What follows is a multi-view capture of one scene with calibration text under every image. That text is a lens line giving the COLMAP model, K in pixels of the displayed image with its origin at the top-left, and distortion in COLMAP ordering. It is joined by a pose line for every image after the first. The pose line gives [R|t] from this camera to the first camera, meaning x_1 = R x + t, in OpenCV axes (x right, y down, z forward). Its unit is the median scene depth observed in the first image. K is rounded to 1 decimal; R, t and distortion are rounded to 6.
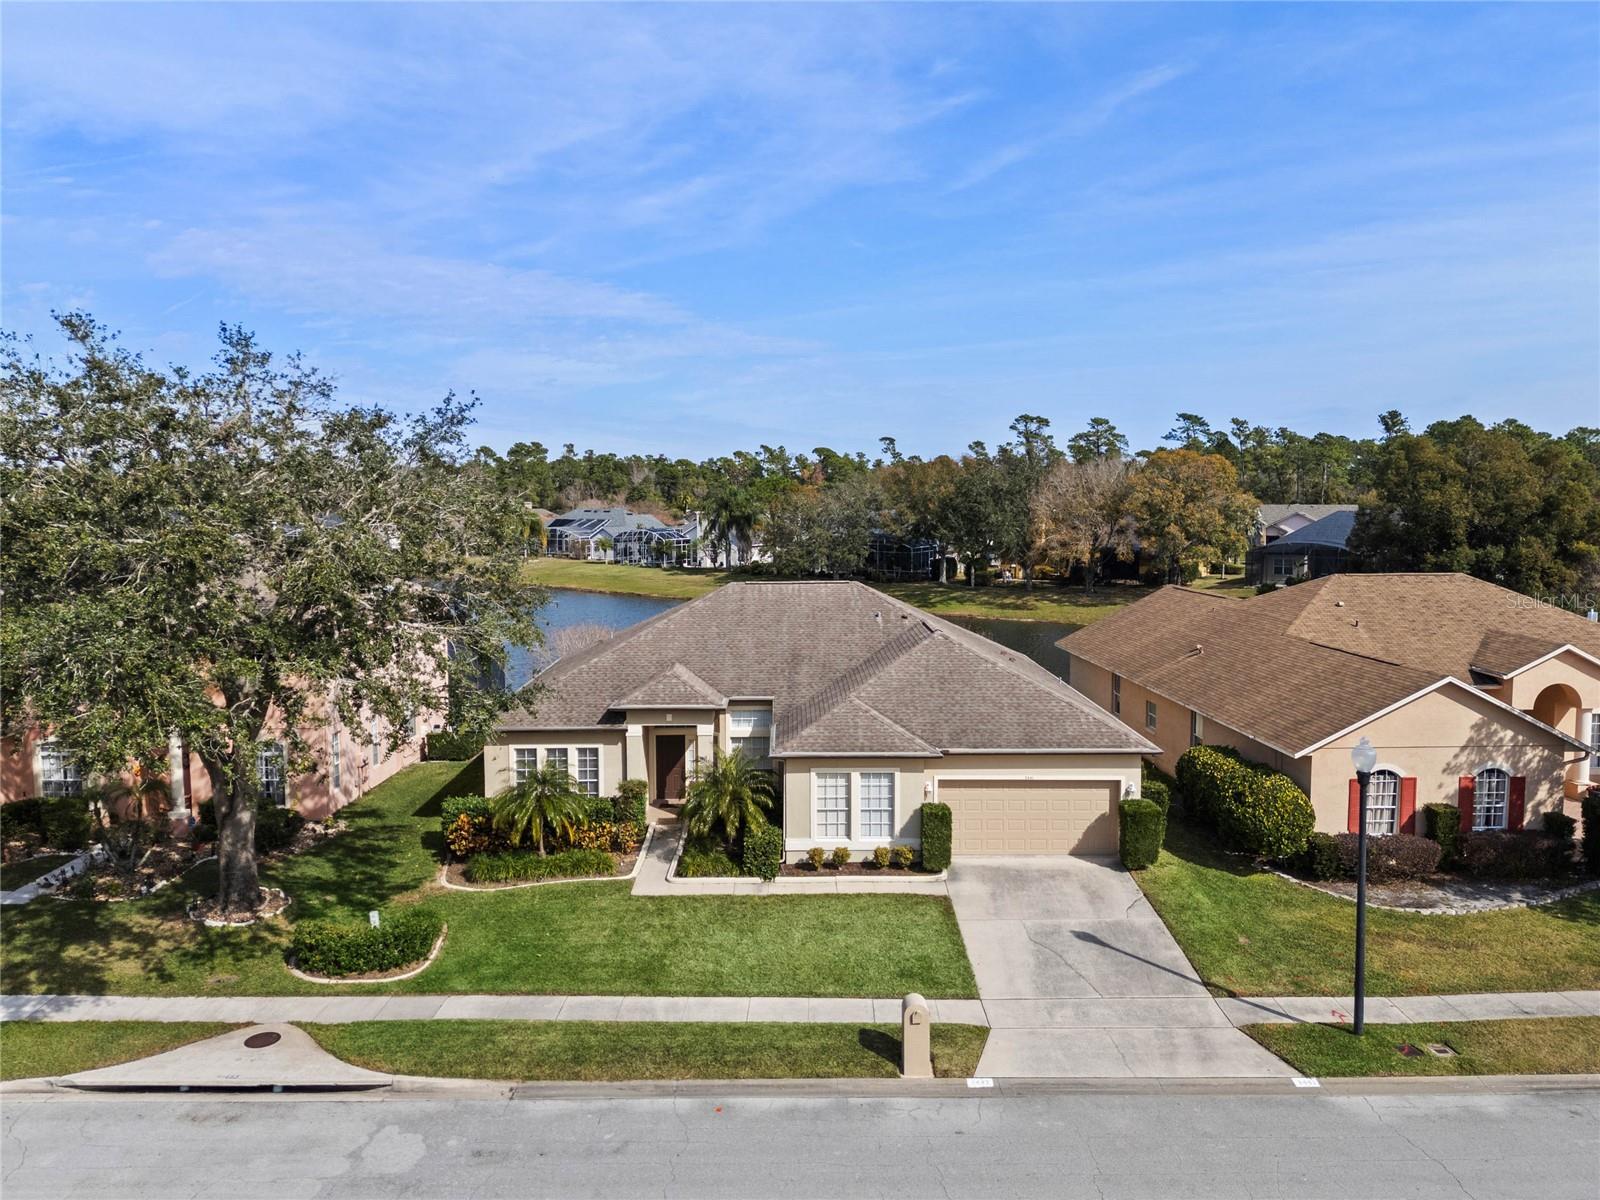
lens RADIAL K [[1037.8, 0, 803.8], [0, 1037.8, 570.8], [0, 0, 1]] dist [0.032256, -0.000074]
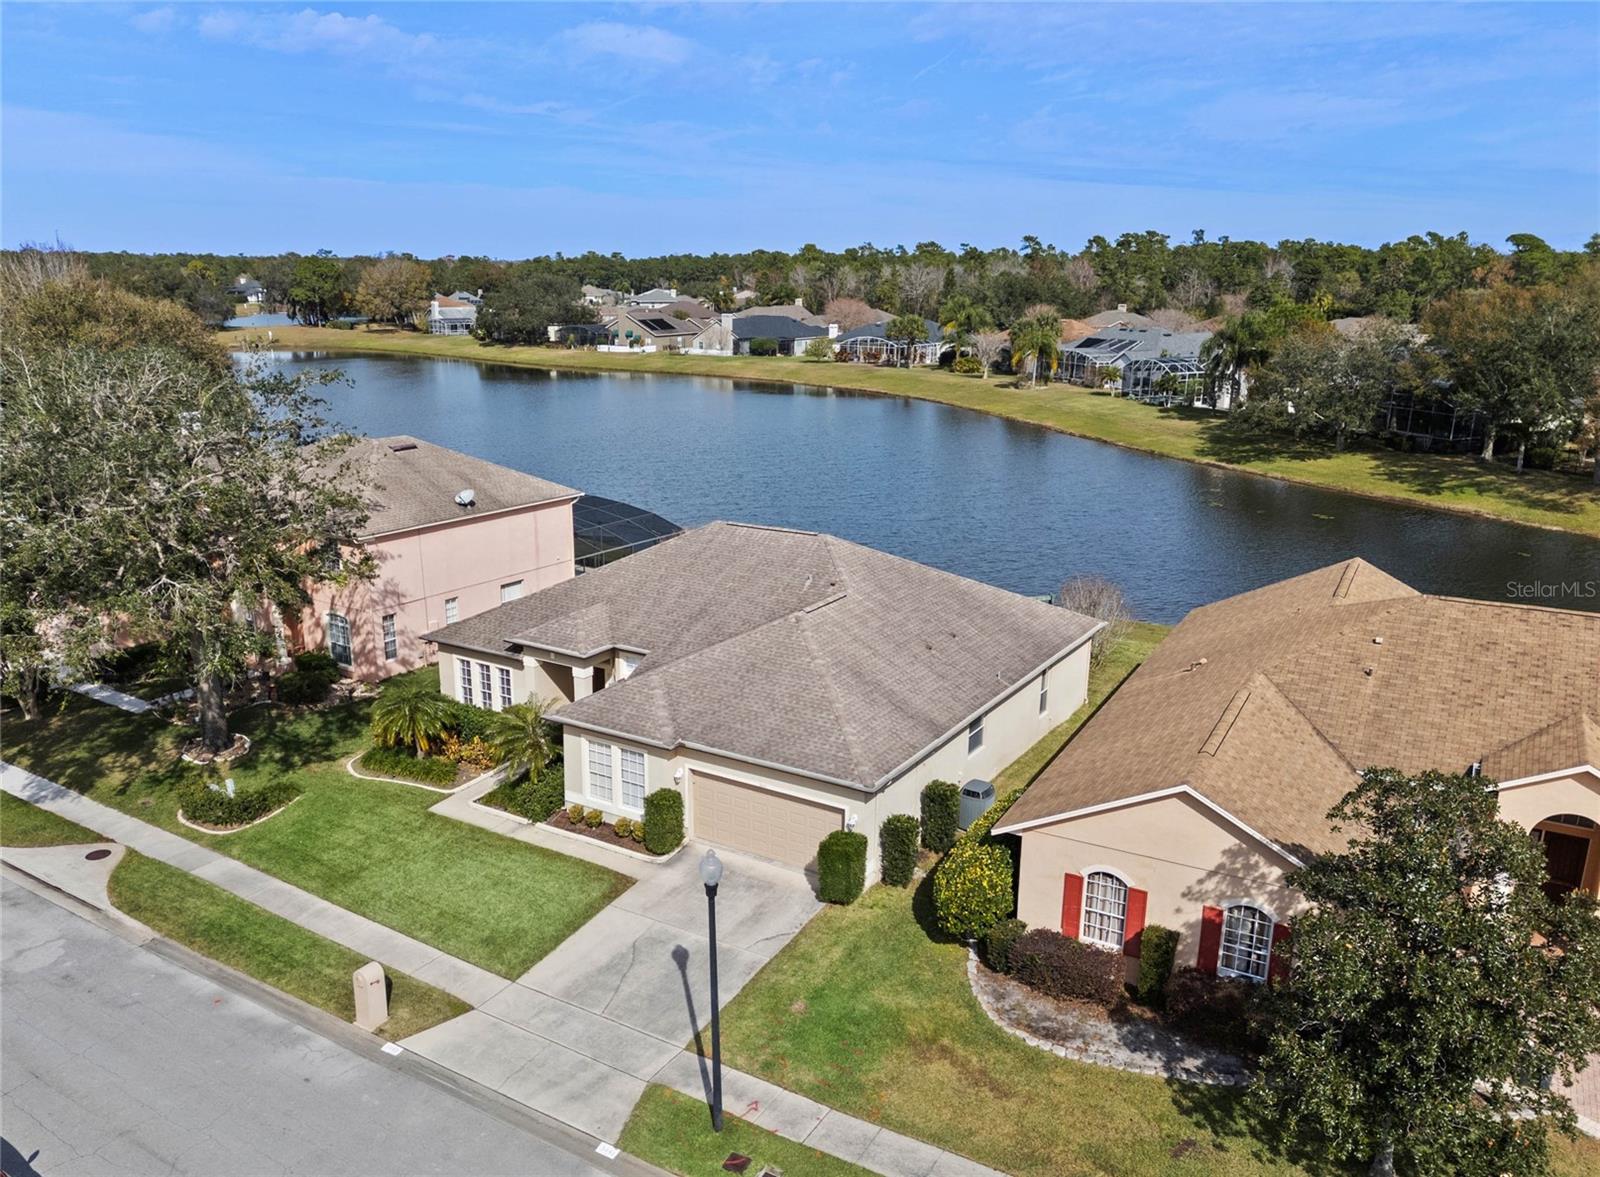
lens RADIAL K [[1130.4, 0, 800.0], [0, 1130.4, 588.5], [0, 0, 1]] dist [0.039226, -0.001253]
pose [[0.861946, 0.140542, -0.487132, 0.748738], [-0.050860, 0.979934, 0.192727, -0.191674], [0.504443, -0.141344, 0.851797, 0.143821]]
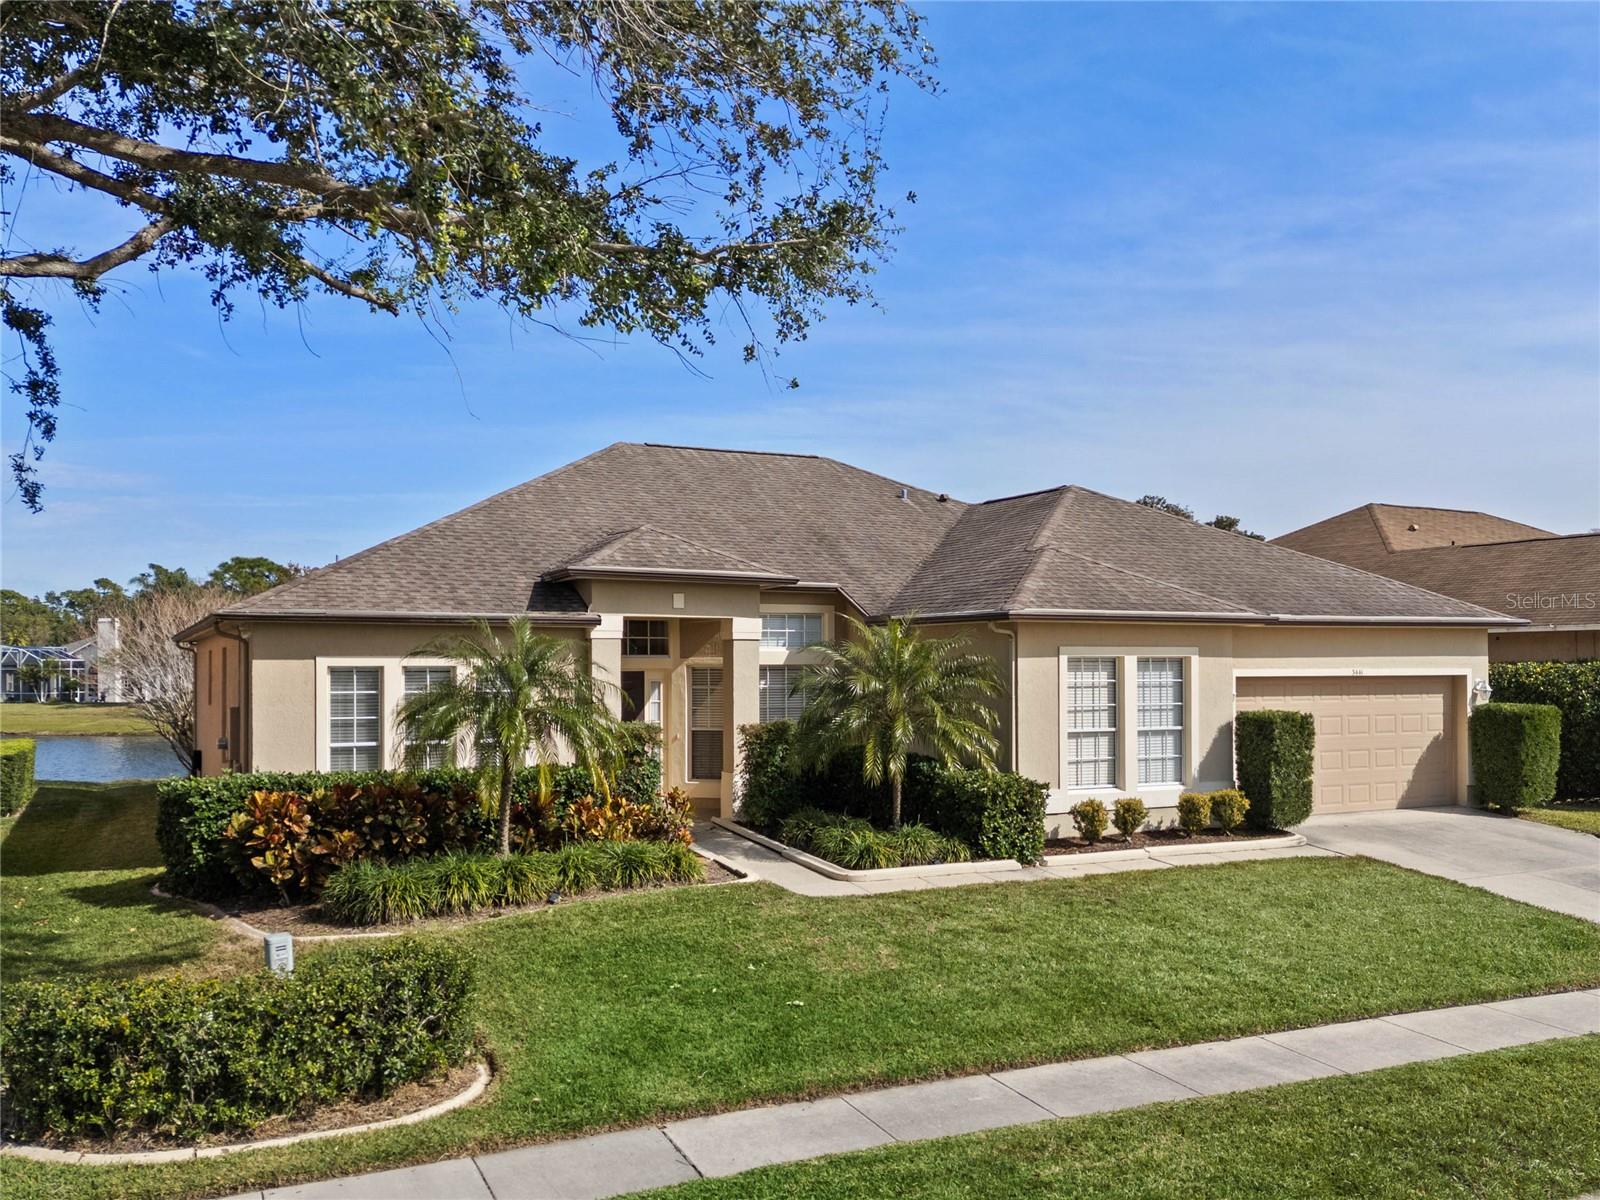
lens RADIAL K [[1260.3, 0, 800.0], [0, 1260.3, 600.0], [0, 0, 1]] dist [0.028956, 0.000783]
pose [[0.897714, 0.033242, 0.439323, -0.383272], [0.020699, 0.992866, -0.117424, 0.239099], [-0.440092, 0.114506, 0.890622, 0.507036]]
